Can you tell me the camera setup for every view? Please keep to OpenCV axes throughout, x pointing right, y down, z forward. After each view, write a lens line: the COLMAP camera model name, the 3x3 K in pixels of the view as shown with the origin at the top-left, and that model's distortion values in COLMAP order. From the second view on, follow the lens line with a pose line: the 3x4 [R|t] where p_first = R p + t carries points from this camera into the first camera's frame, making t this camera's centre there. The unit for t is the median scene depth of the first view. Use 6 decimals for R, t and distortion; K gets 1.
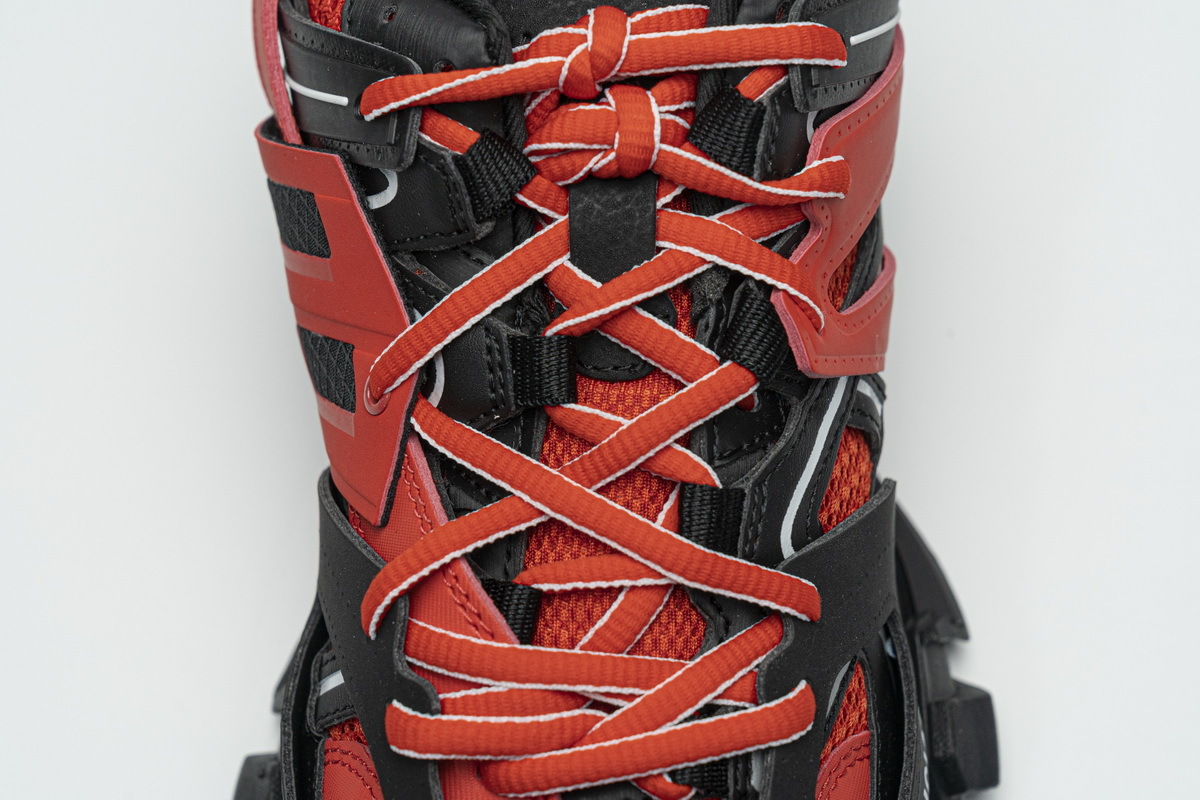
lens RADIAL K [[2369.7, 0, 600.0], [0, 2369.7, 400.0], [0, 0, 1]] dist [-0.021140, -0.025219]
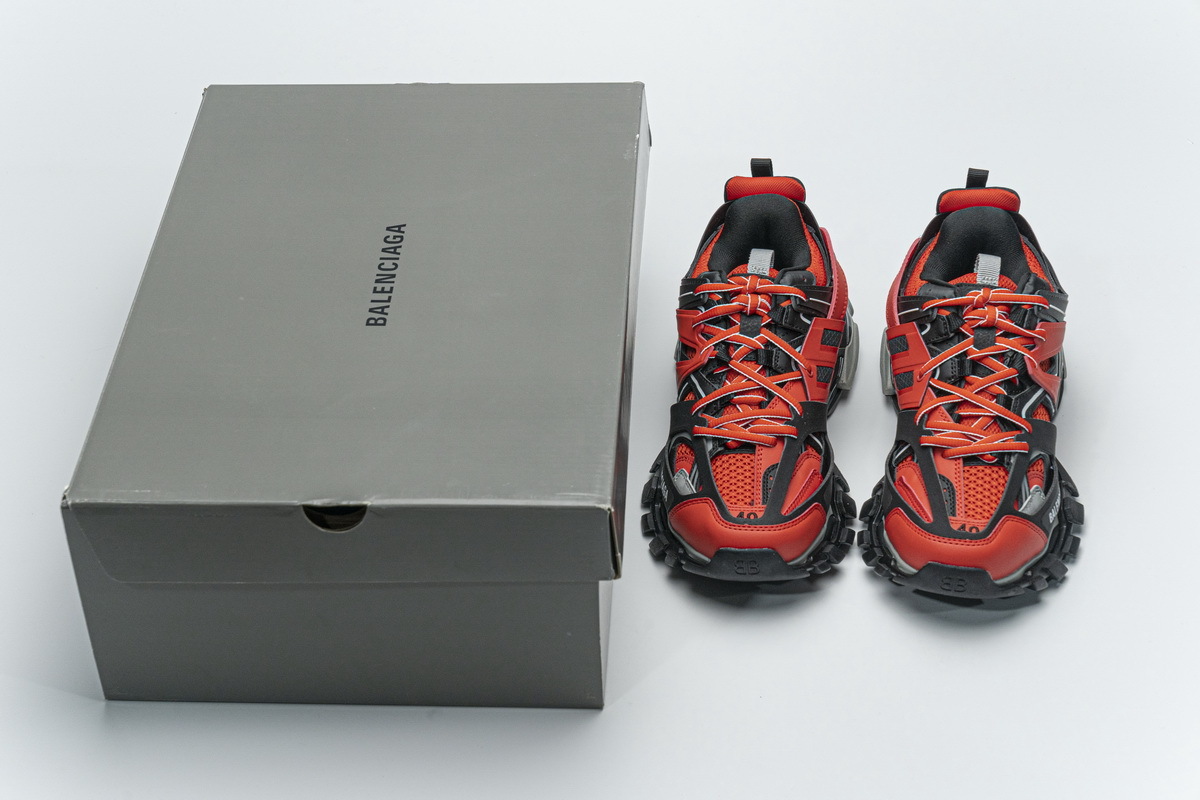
lens RADIAL K [[2427.7, 0, 600.0], [0, 2427.7, 400.0], [0, 0, 1]] dist [-0.015373, -0.042210]
pose [[0.982148, 0.057581, -0.179080, 0.106433], [-0.103836, 0.959773, -0.260873, 1.148918], [0.156855, 0.274811, 0.948618, -2.911747]]
